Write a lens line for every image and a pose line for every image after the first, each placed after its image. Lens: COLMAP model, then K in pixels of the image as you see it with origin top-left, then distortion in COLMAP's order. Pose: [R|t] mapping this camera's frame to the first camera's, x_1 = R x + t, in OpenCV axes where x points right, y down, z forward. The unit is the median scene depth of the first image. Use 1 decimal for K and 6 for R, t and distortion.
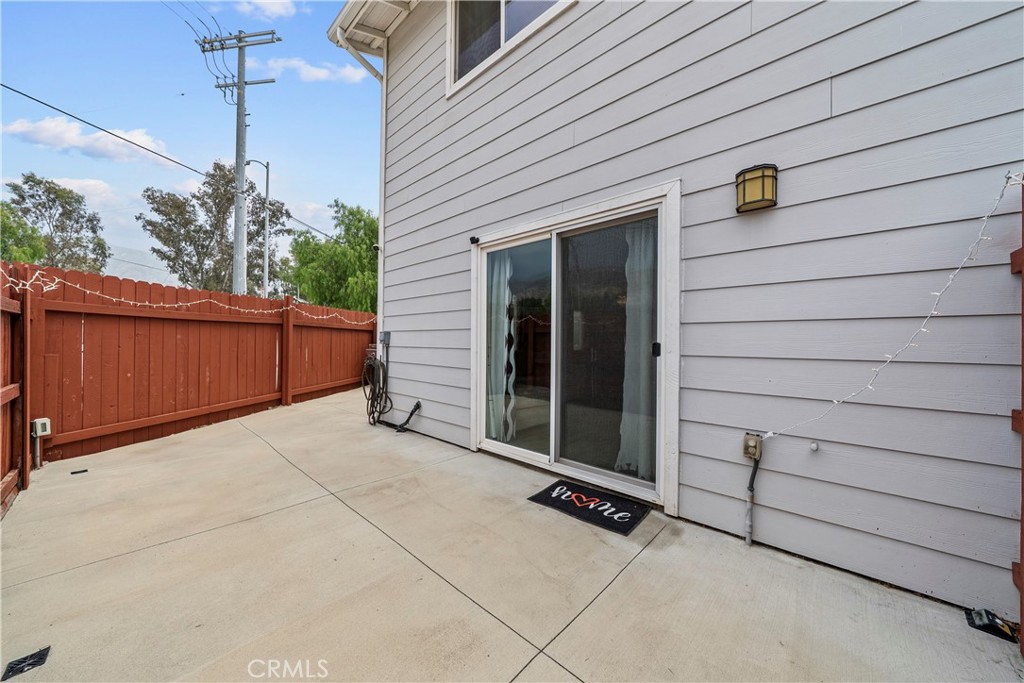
lens RADIAL K [[357.0, 0, 512.0], [0, 357.0, 341.5], [0, 0, 1]] dist [-0.000546, -0.000073]
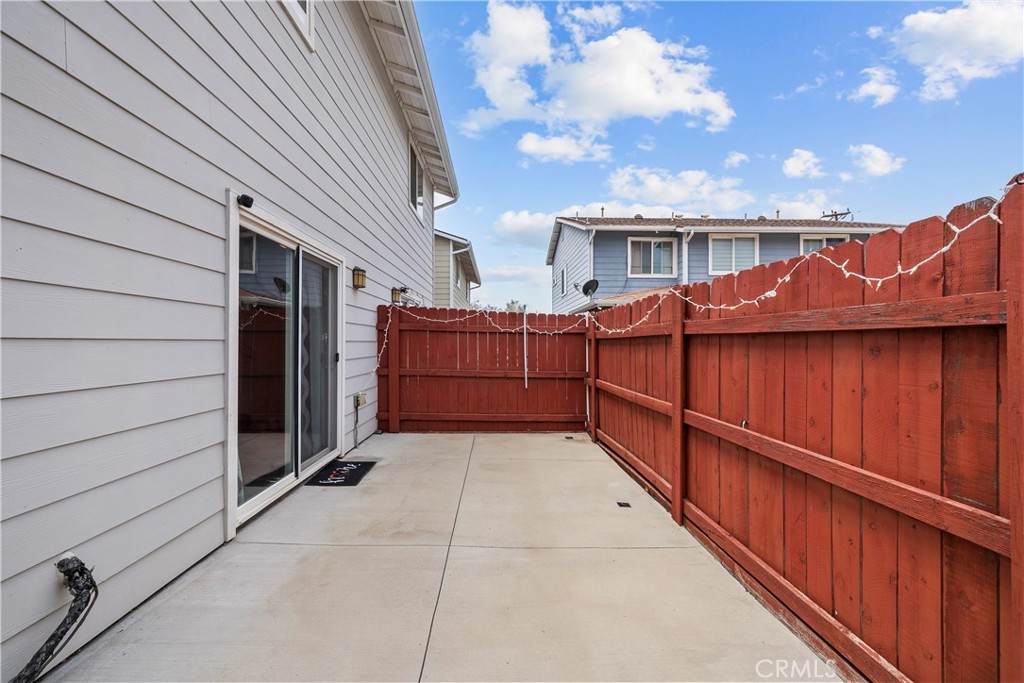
lens RADIAL K [[427.0, 0, 507.5], [0, 427.0, 342.6], [0, 0, 1]] dist [-0.001260, -0.000011]
pose [[-0.698914, -0.008032, 0.715160, -1.343376], [-0.006826, 0.999966, 0.004560, -0.050959], [-0.715173, -0.001694, -0.698945, 1.648555]]
